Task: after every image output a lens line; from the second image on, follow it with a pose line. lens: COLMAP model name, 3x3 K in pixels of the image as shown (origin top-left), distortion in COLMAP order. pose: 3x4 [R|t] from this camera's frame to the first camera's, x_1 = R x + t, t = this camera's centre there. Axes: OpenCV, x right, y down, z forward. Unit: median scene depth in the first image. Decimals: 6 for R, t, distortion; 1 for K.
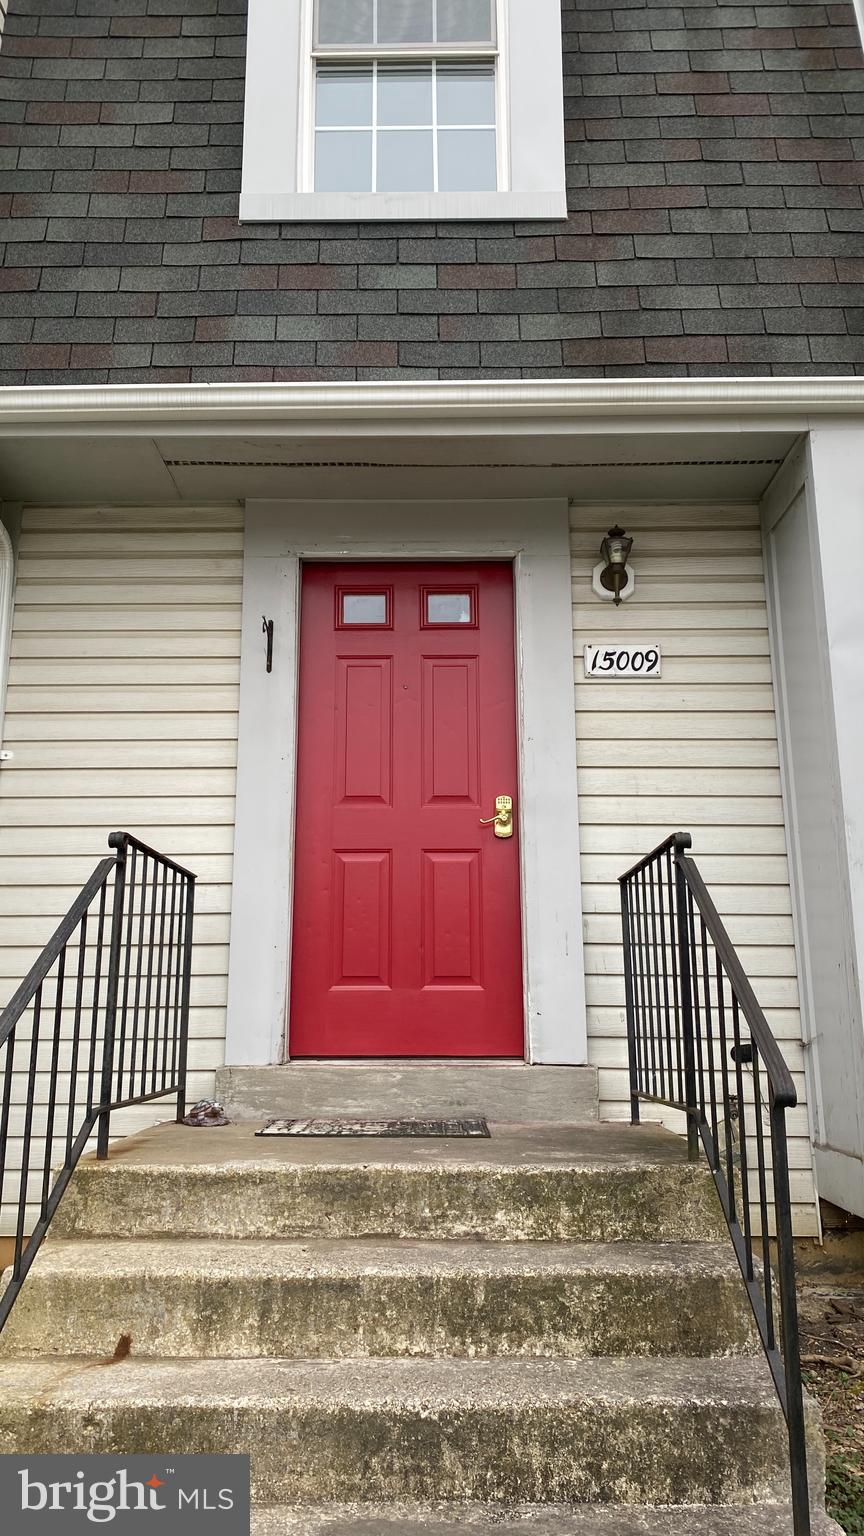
lens RADIAL K [[1187.8, 0, 418.5], [0, 1187.8, 761.4], [0, 0, 1]] dist [0.066433, -0.069819]
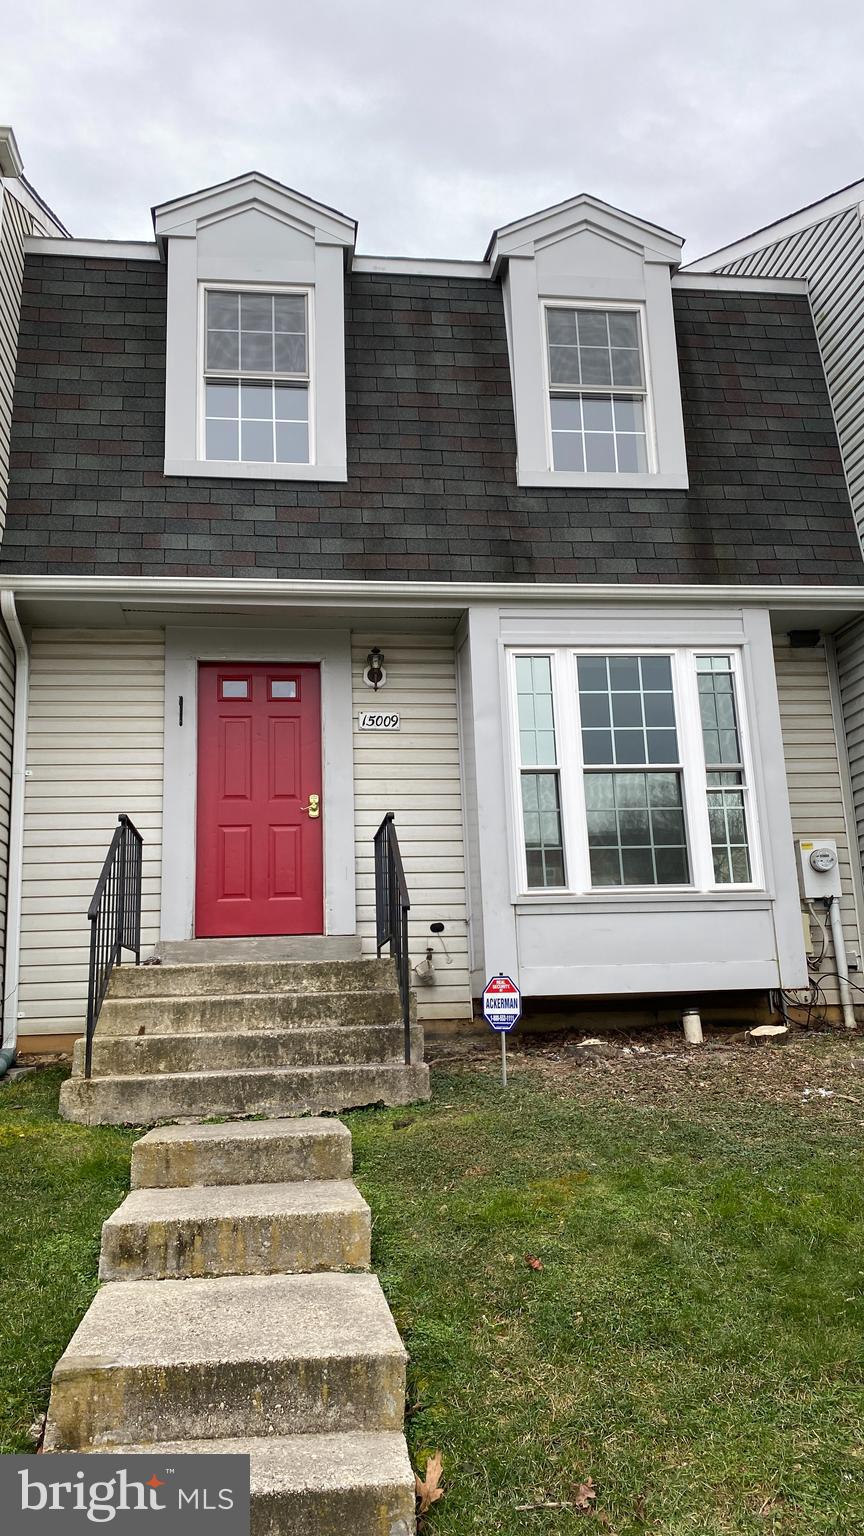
lens RADIAL K [[1187.8, 0, 438.5], [0, 1187.8, 770.7], [0, 0, 1]] dist [0.066433, -0.069819]
pose [[0.988585, -0.000810, 0.150664, -0.014012], [-0.001378, 0.999895, 0.014420, -0.035370], [-0.150660, -0.014463, 0.988480, -0.847548]]
